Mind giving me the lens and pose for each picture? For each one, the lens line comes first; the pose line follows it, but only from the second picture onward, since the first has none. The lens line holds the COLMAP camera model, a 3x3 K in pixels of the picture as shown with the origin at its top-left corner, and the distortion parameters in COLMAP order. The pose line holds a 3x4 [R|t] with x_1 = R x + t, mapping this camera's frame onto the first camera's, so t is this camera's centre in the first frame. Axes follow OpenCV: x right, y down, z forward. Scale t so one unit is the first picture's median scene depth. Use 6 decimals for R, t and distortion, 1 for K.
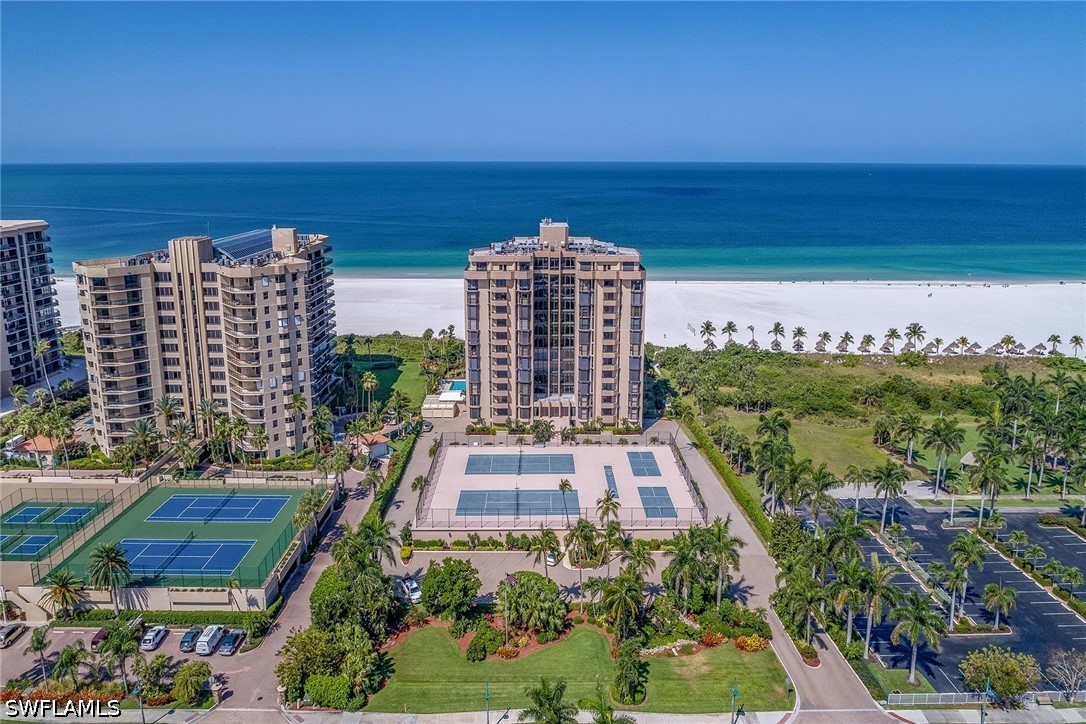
lens RADIAL K [[732.9, 0, 542.2], [0, 732.9, 307.9], [0, 0, 1]] dist [-0.005626, -0.003221]
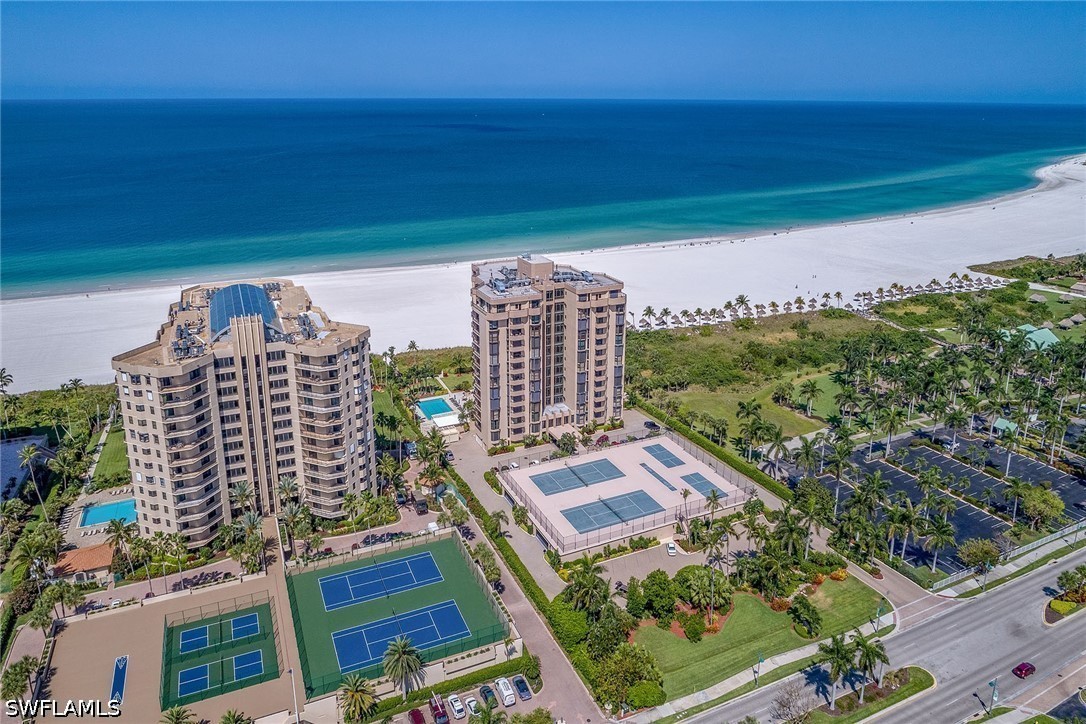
lens RADIAL K [[748.4, 0, 538.4], [0, 748.4, 274.0], [0, 0, 1]] dist [-0.006583, 0.002808]
pose [[0.907785, -0.096925, 0.408083, -0.532766], [0.081662, 0.995158, 0.054705, -0.180116], [-0.411409, -0.016335, 0.911304, -0.074523]]
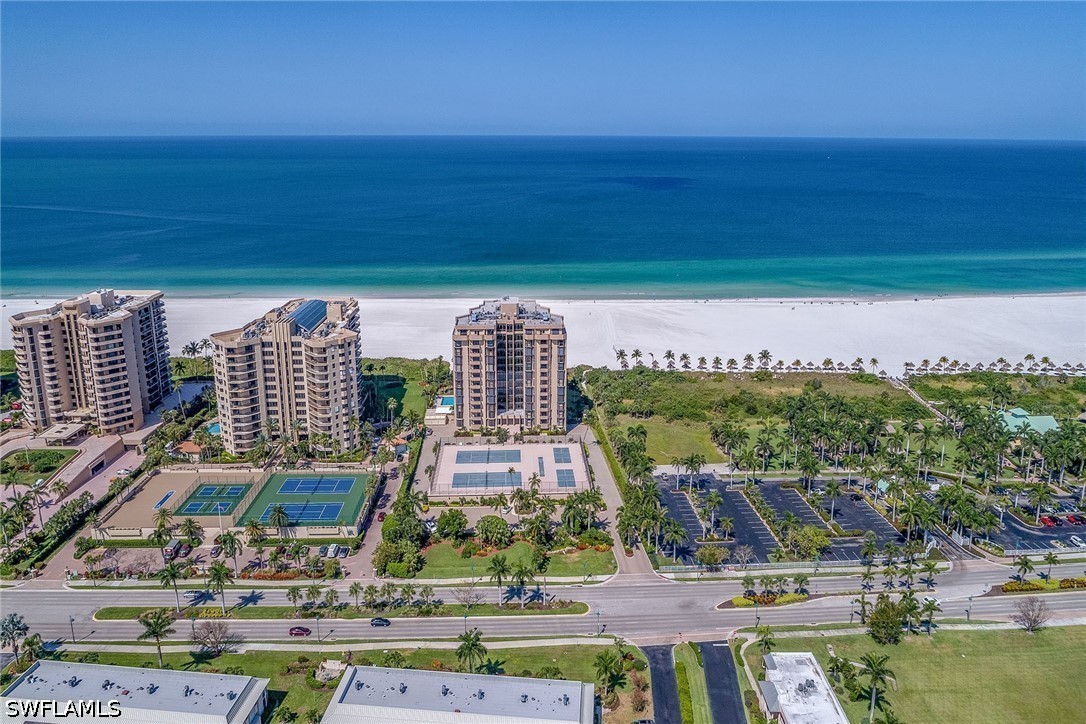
lens RADIAL K [[738.1, 0, 543.6], [0, 738.1, 297.8], [0, 0, 1]] dist [-0.006983, -0.001808]
pose [[0.999213, -0.005923, 0.039209, 0.031023], [0.005012, 0.999716, 0.023287, -0.181553], [-0.039336, -0.023073, 0.998960, -0.655327]]
